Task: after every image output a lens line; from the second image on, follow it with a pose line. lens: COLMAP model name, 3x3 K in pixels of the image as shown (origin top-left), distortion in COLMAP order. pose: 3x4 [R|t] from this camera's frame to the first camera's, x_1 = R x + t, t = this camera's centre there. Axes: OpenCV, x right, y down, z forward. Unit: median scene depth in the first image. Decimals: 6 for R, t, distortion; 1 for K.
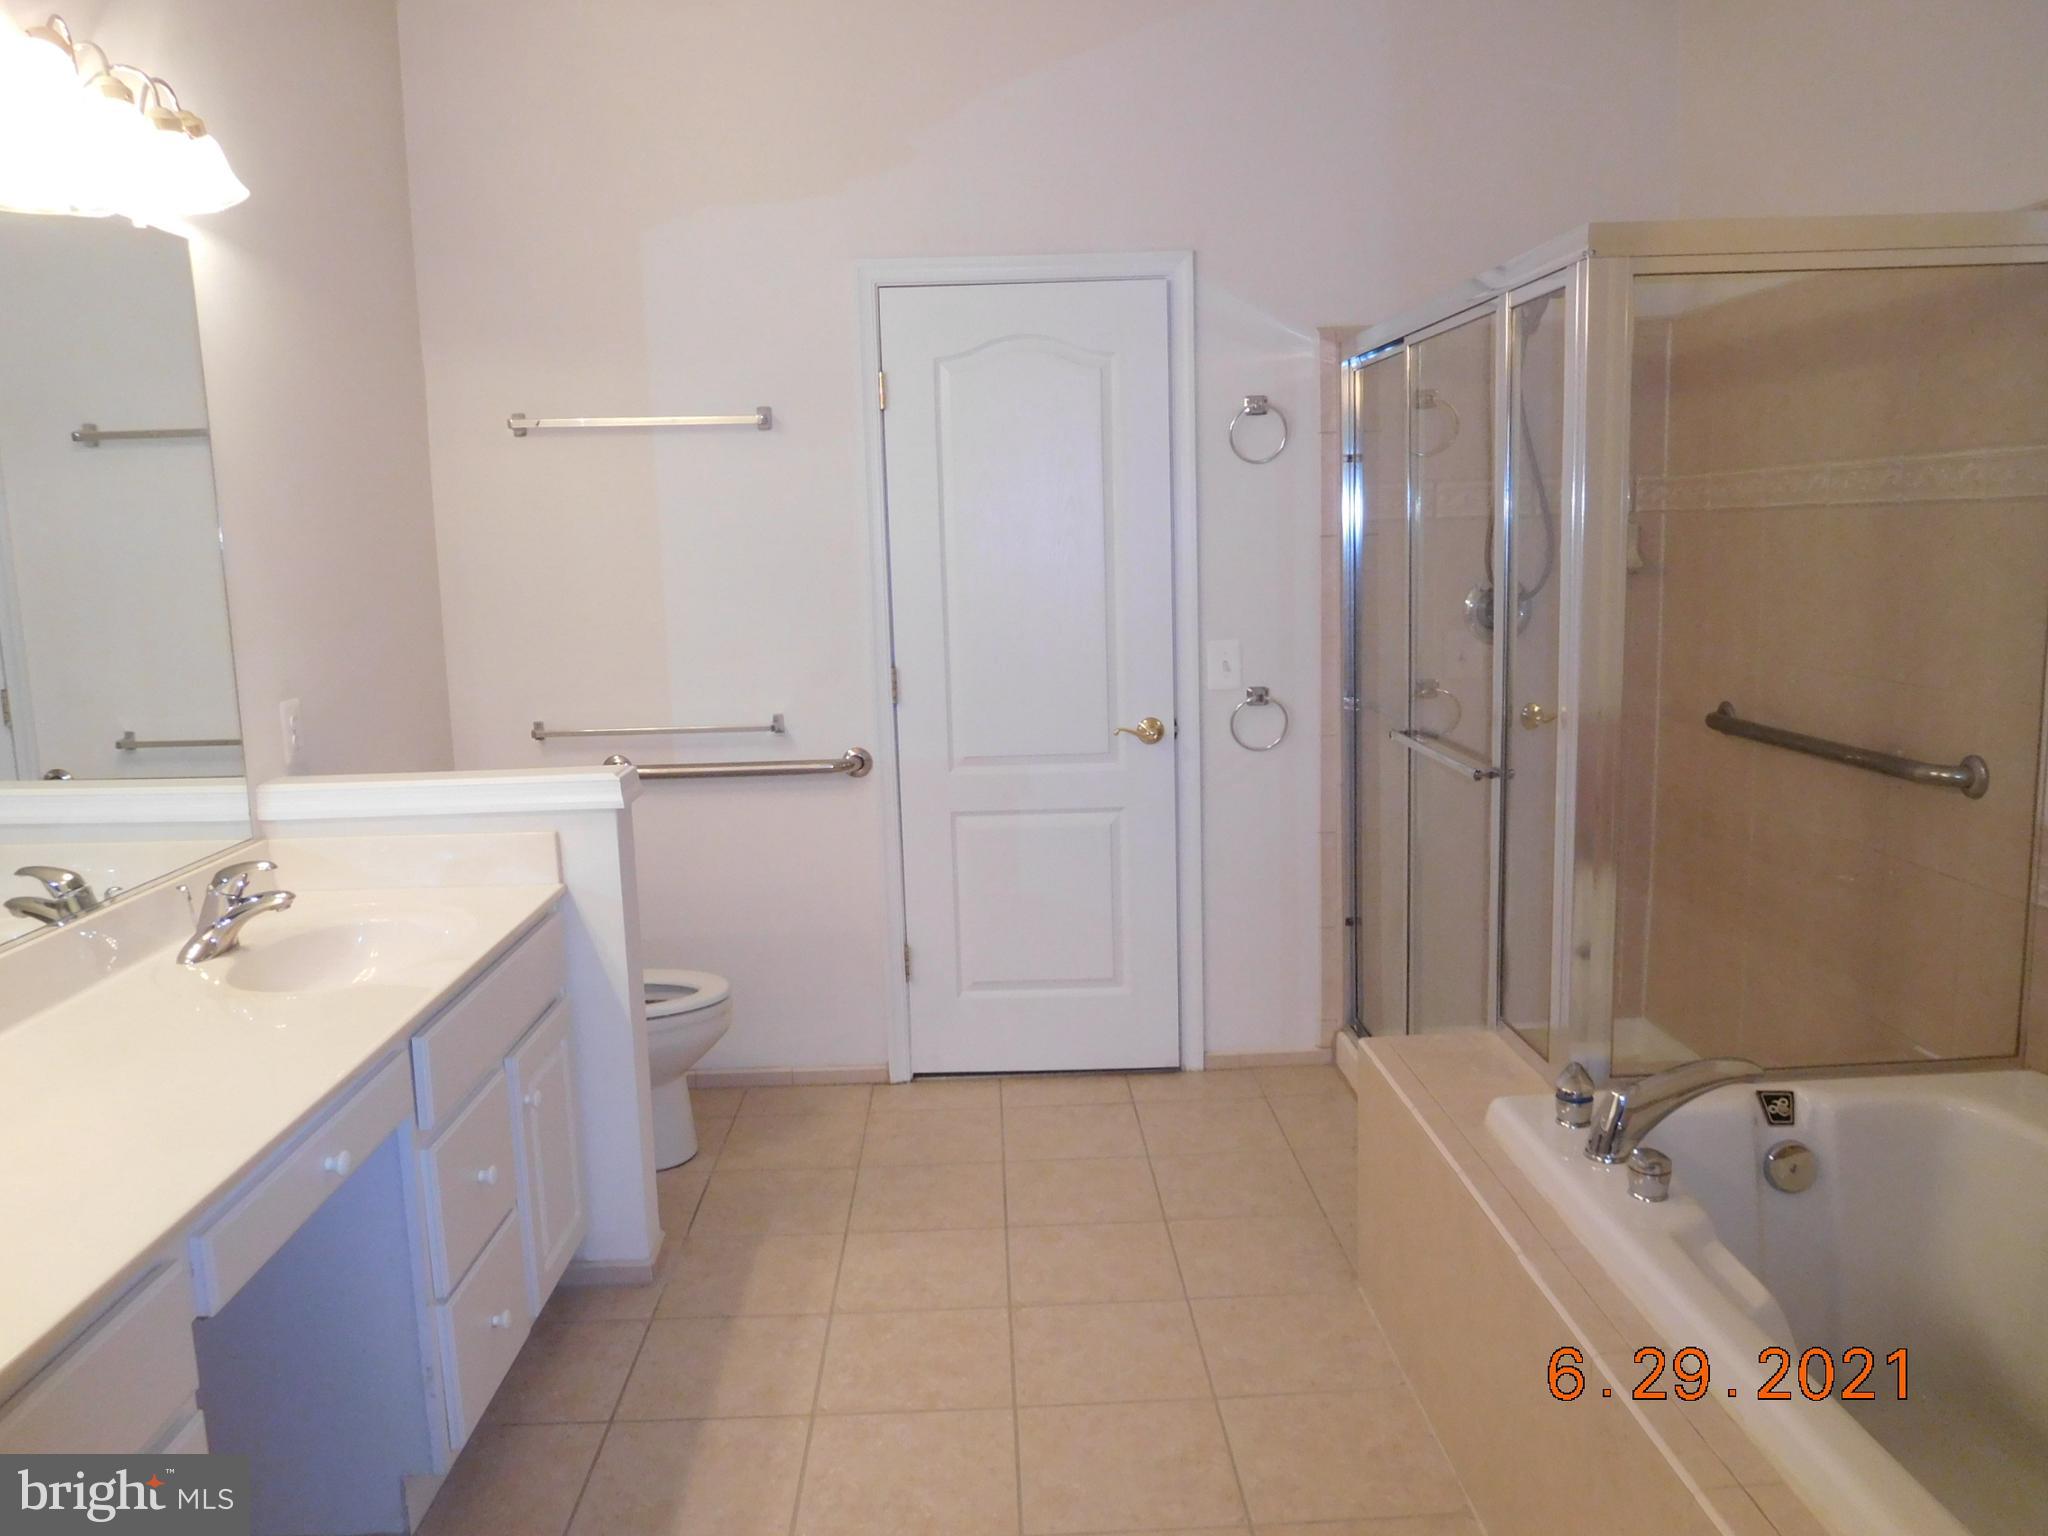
lens RADIAL K [[1529.1, 0, 1033.6], [0, 1529.1, 762.6], [0, 0, 1]] dist [-0.022656, 0.005079]
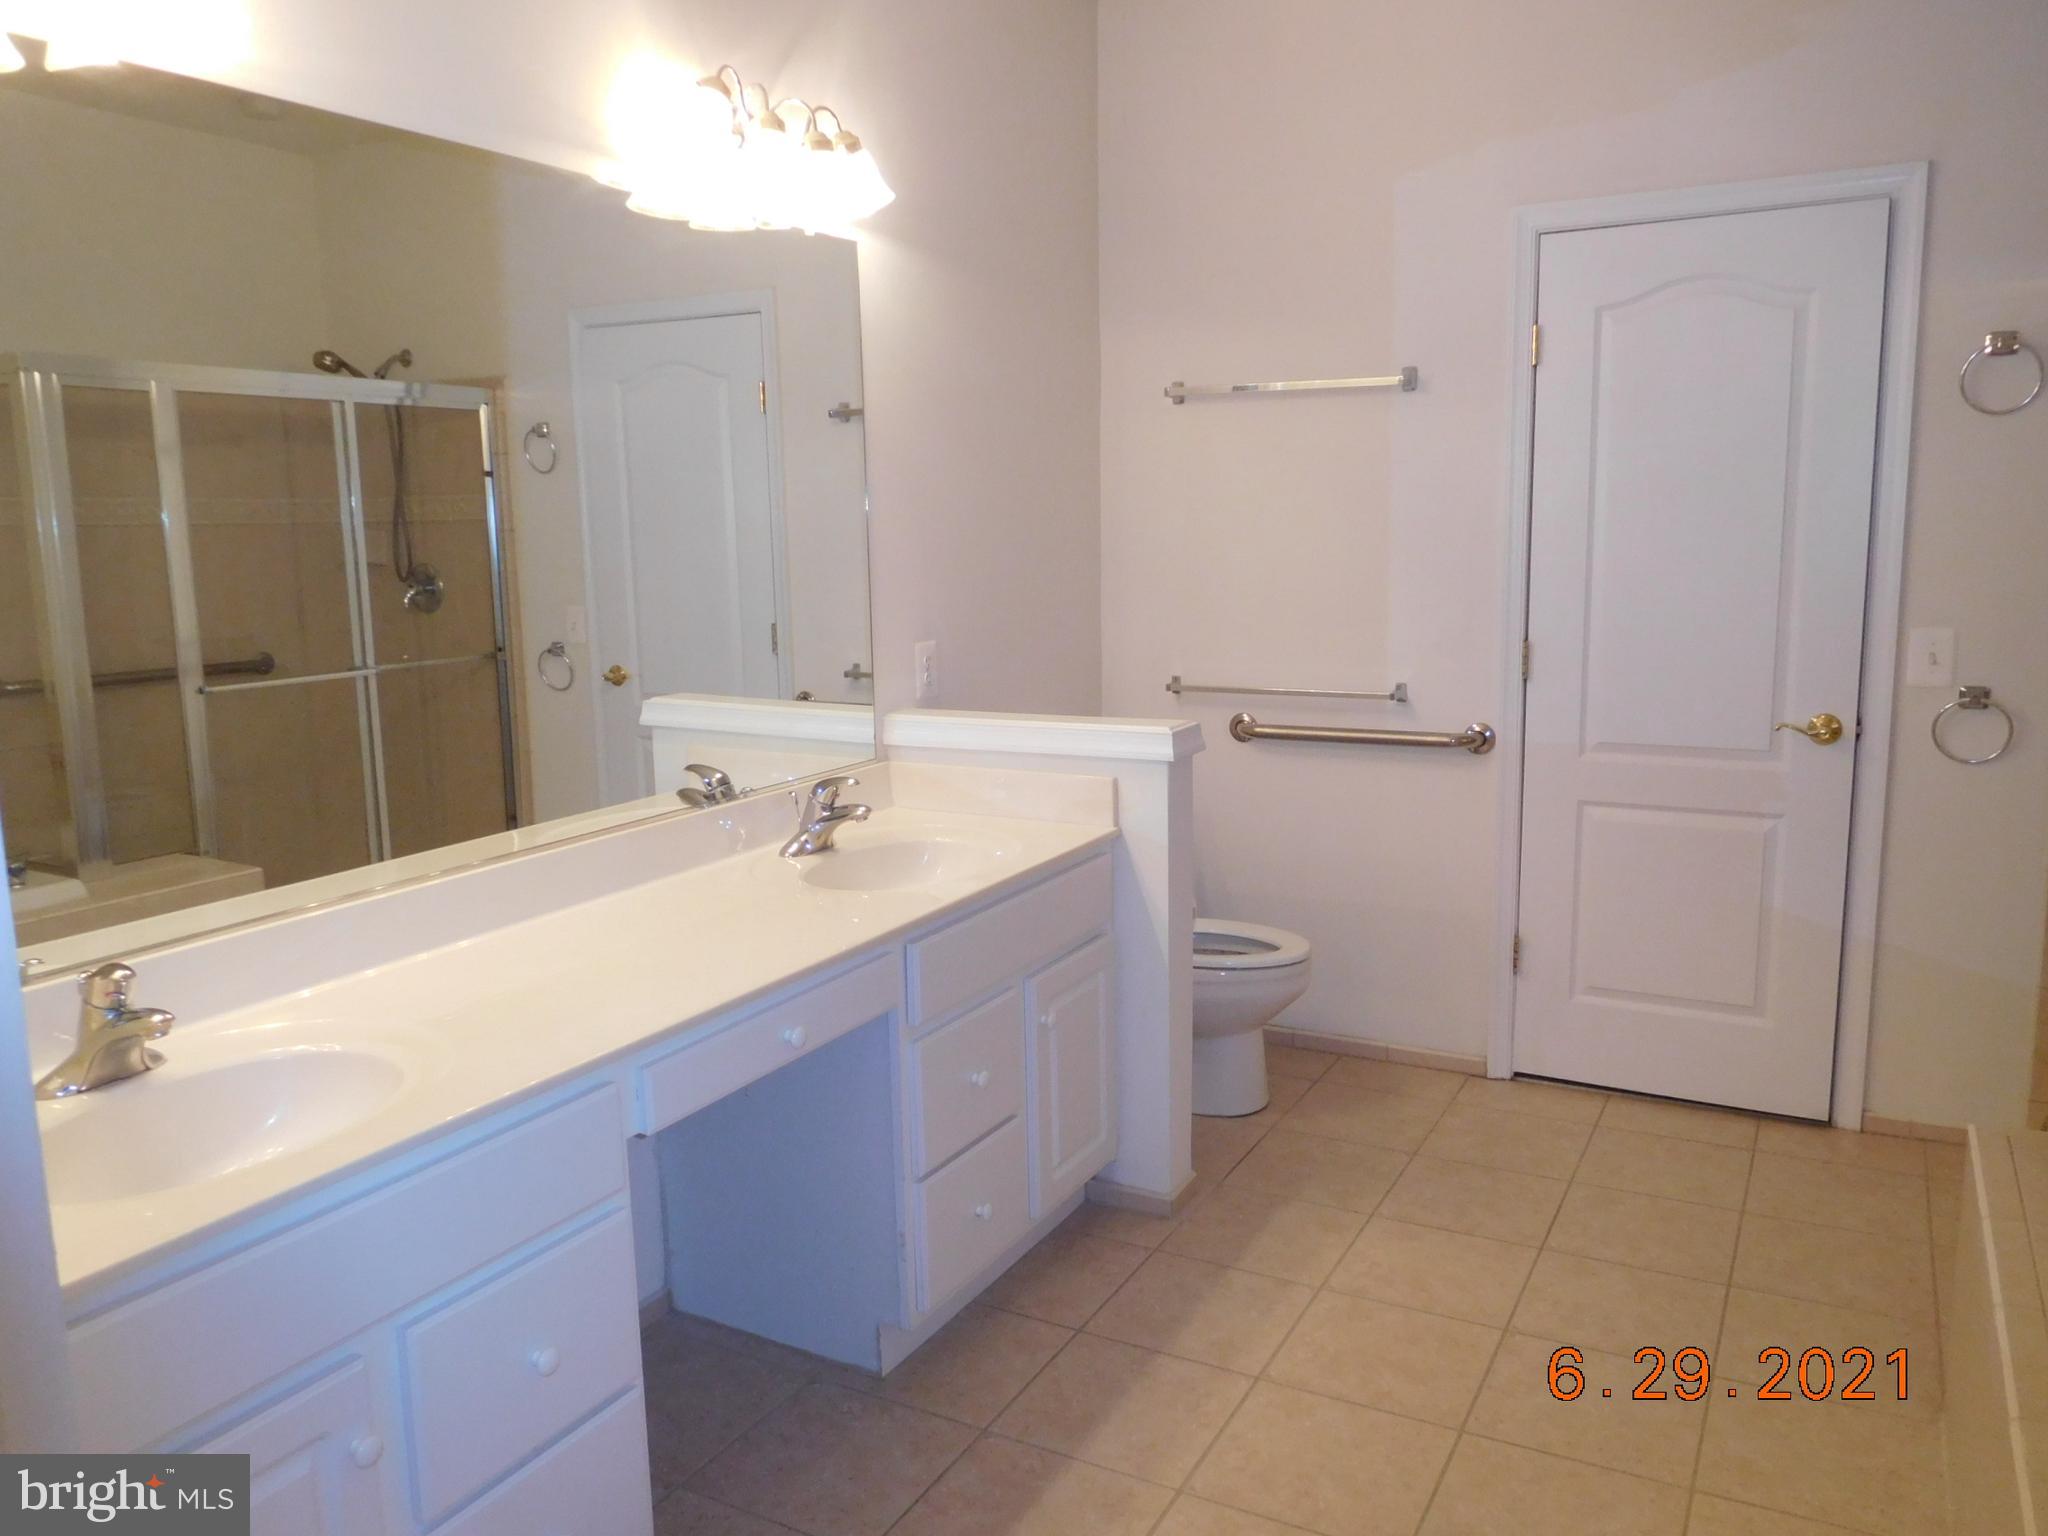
lens RADIAL K [[1529.1, 0, 1033.3], [0, 1529.1, 765.3], [0, 0, 1]] dist [-0.022656, 0.005079]
pose [[0.861670, 0.088917, -0.499618, 0.135893], [-0.076943, 0.996039, 0.044566, -0.005085], [0.501601, 0.000041, 0.865099, 0.039997]]
